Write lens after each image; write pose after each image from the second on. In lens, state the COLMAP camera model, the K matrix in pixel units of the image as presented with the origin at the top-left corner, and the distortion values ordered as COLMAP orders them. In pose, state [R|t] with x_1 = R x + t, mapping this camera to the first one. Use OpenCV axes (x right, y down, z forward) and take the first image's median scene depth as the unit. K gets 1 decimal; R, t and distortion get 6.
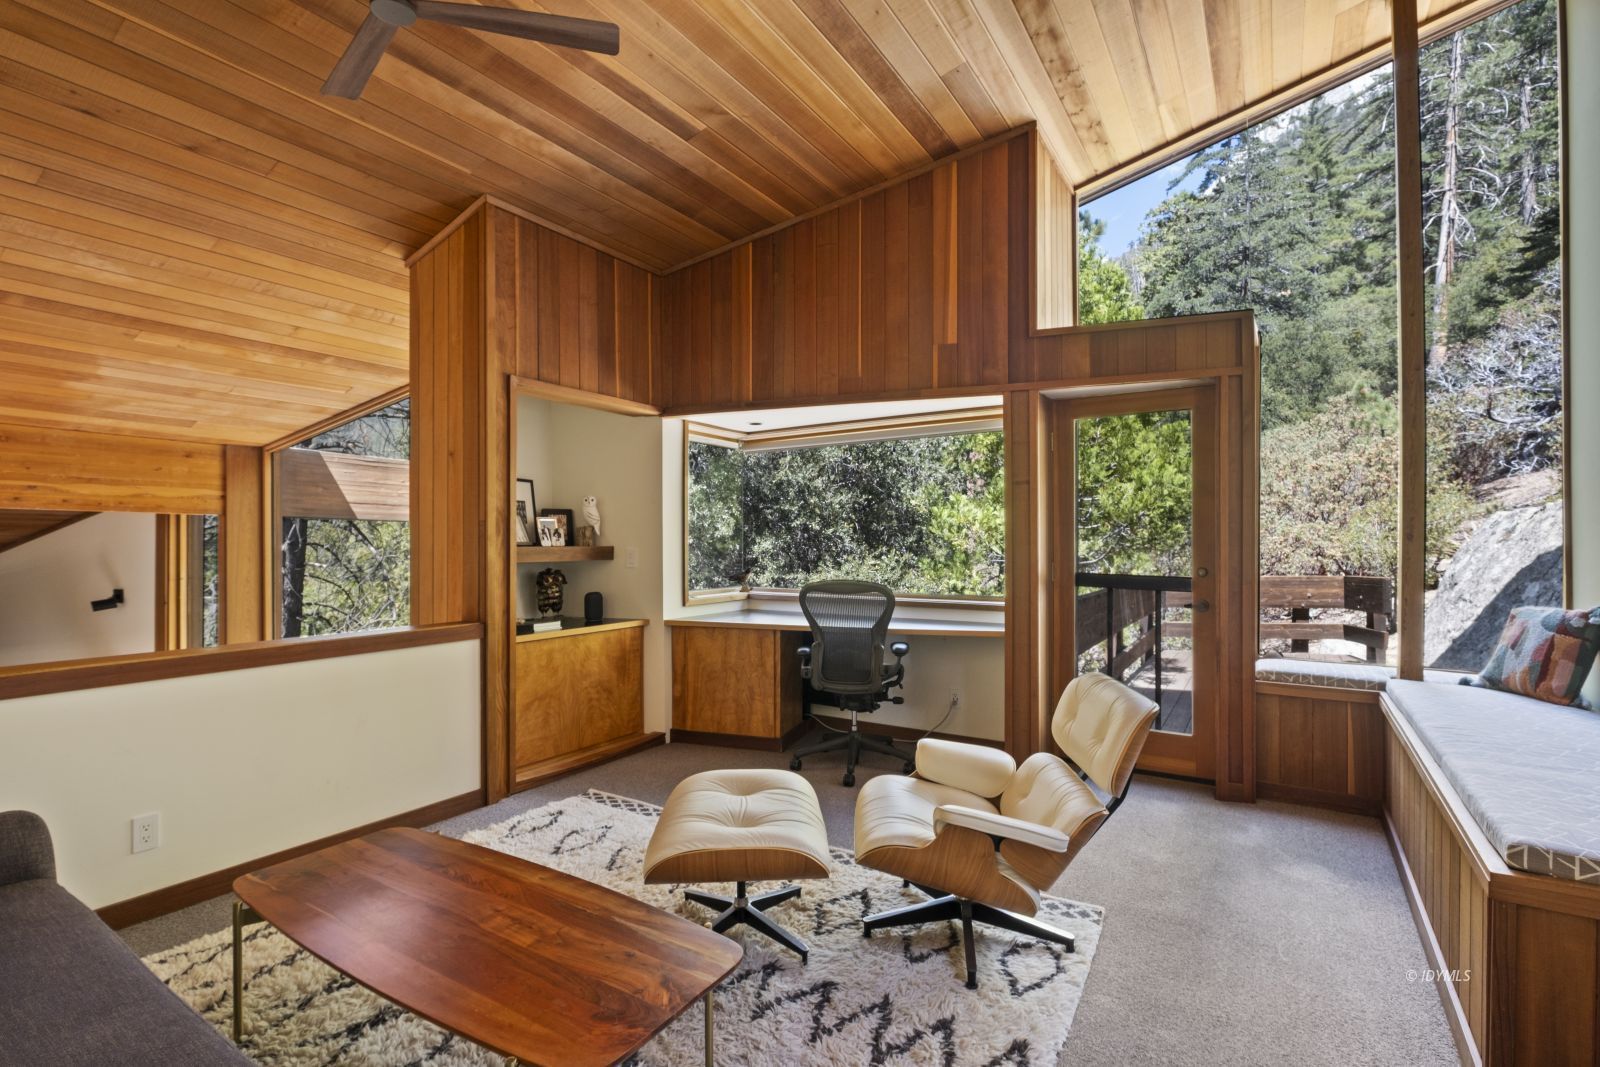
lens RADIAL K [[752.3, 0, 800.0], [0, 752.3, 533.5], [0, 0, 1]] dist [-0.002161, -0.000384]
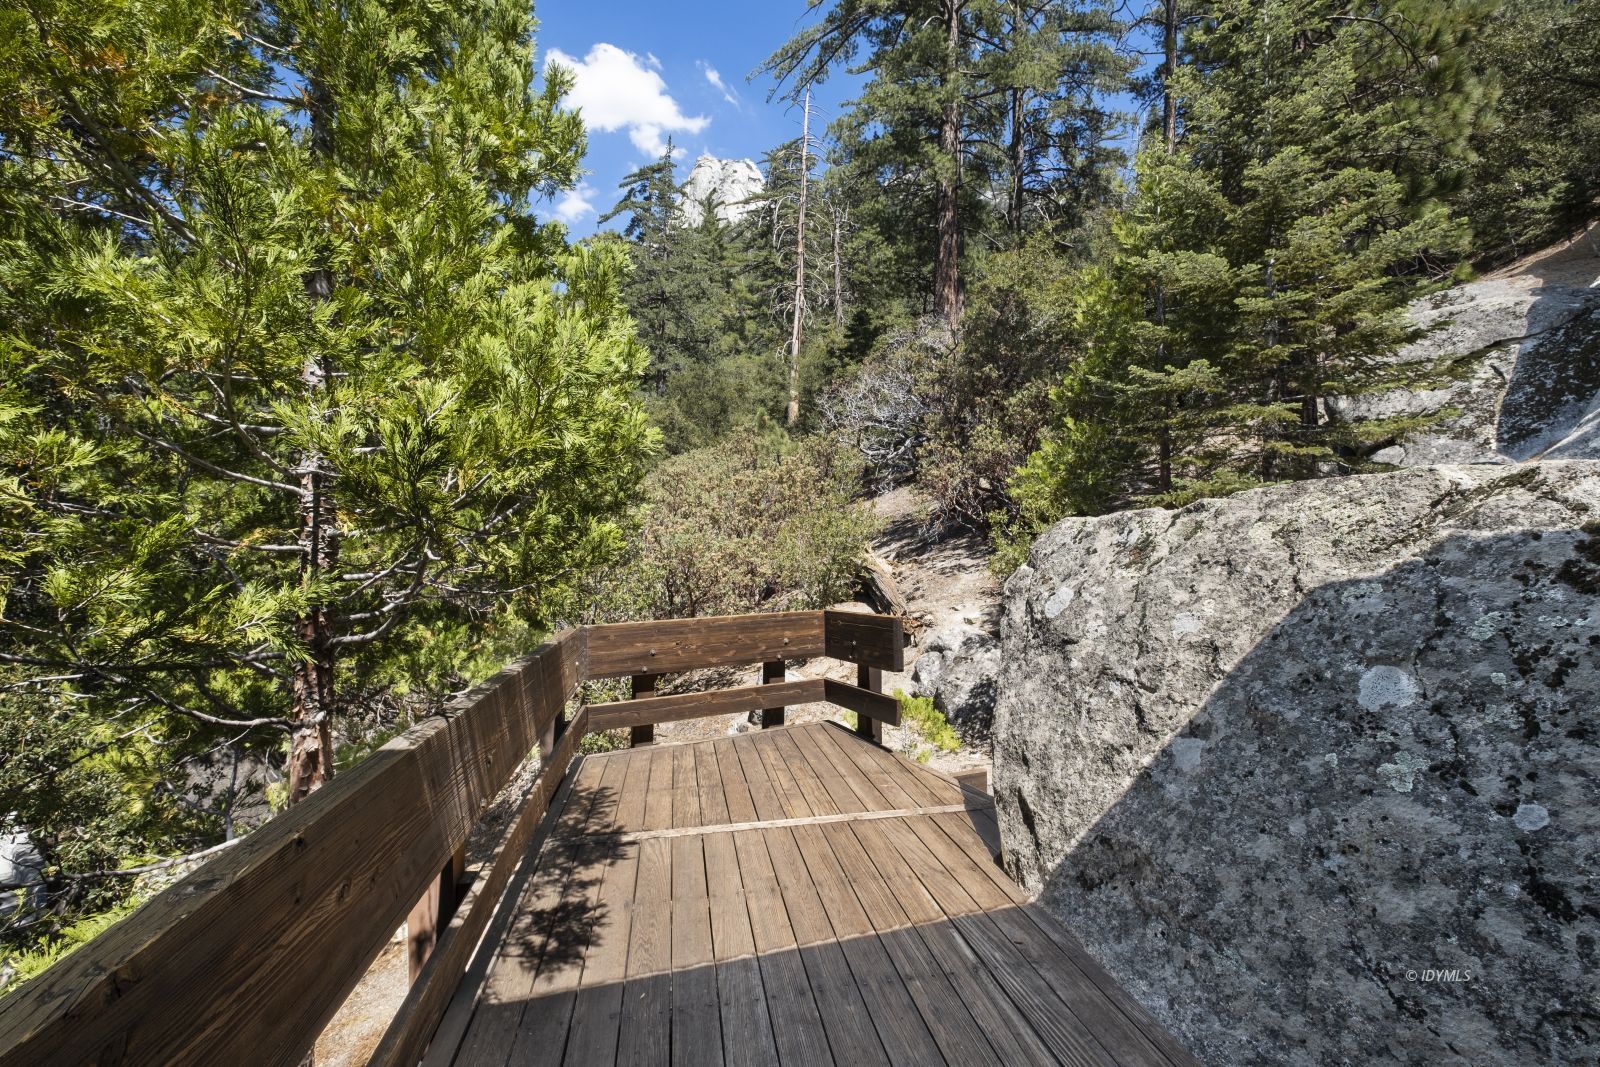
lens RADIAL K [[693.9, 0, 800.0], [0, 693.9, 533.5], [0, 0, 1]] dist [-0.000582, -0.000548]
pose [[0.739596, 0.012559, 0.672934, 0.056027], [0.002281, 0.999773, -0.021166, -0.000375], [-0.673047, 0.017189, 0.739400, 0.111229]]
